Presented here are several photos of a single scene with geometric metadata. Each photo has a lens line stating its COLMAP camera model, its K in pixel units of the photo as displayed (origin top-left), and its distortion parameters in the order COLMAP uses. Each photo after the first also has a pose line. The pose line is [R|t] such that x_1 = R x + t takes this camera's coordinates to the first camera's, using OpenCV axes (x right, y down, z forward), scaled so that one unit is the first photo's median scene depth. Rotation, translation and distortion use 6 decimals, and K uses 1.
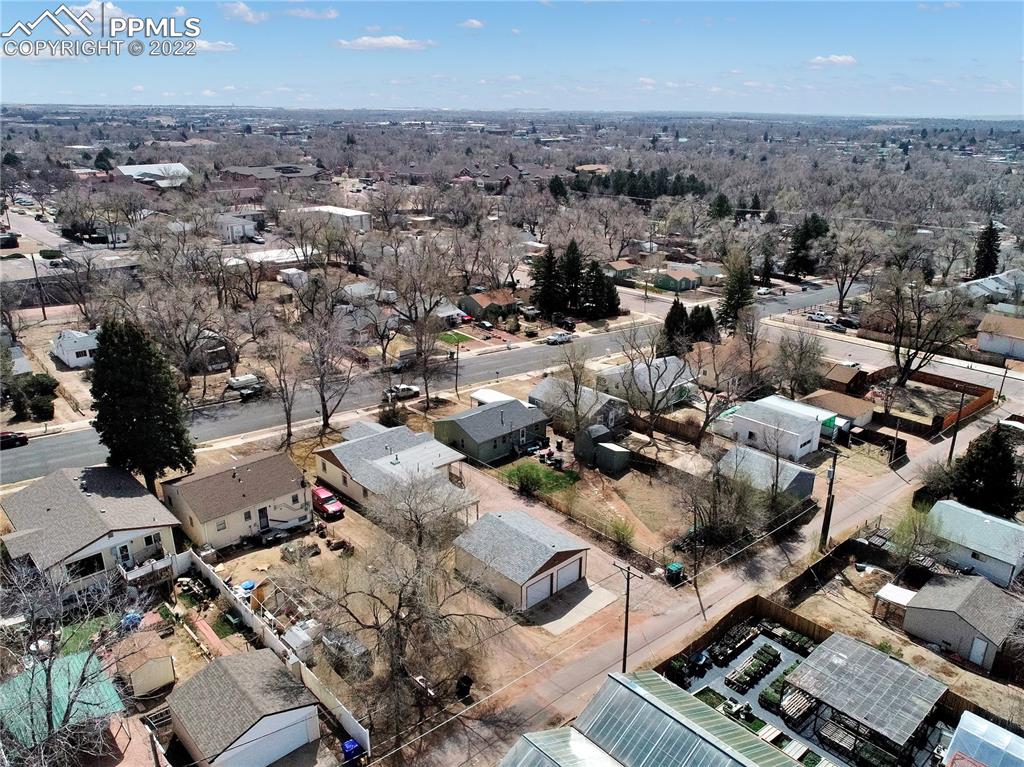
lens RADIAL K [[794.2, 0, 513.6], [0, 794.2, 385.3], [0, 0, 1]] dist [0.013191, -0.005931]
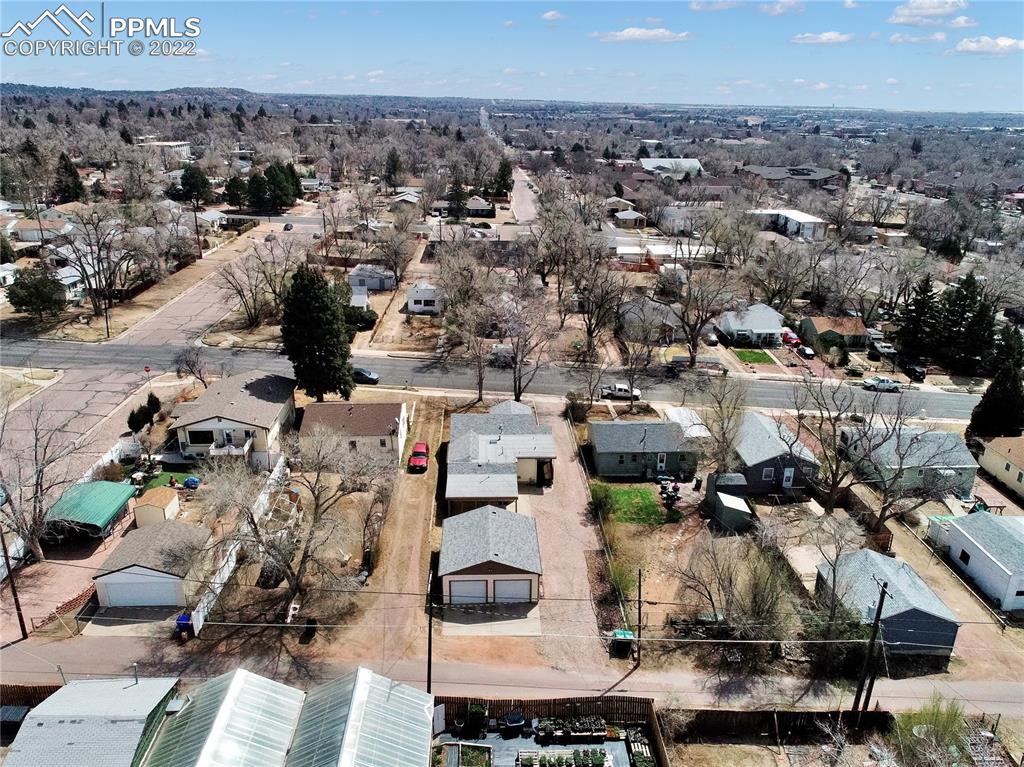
lens RADIAL K [[794.2, 0, 513.4], [0, 794.2, 382.0], [0, 0, 1]] dist [0.013191, -0.005931]
pose [[0.747193, 0.225007, -0.625359, 0.370901], [-0.228381, 0.970574, 0.076341, -0.047845], [0.624135, 0.085779, 0.776594, 0.145493]]
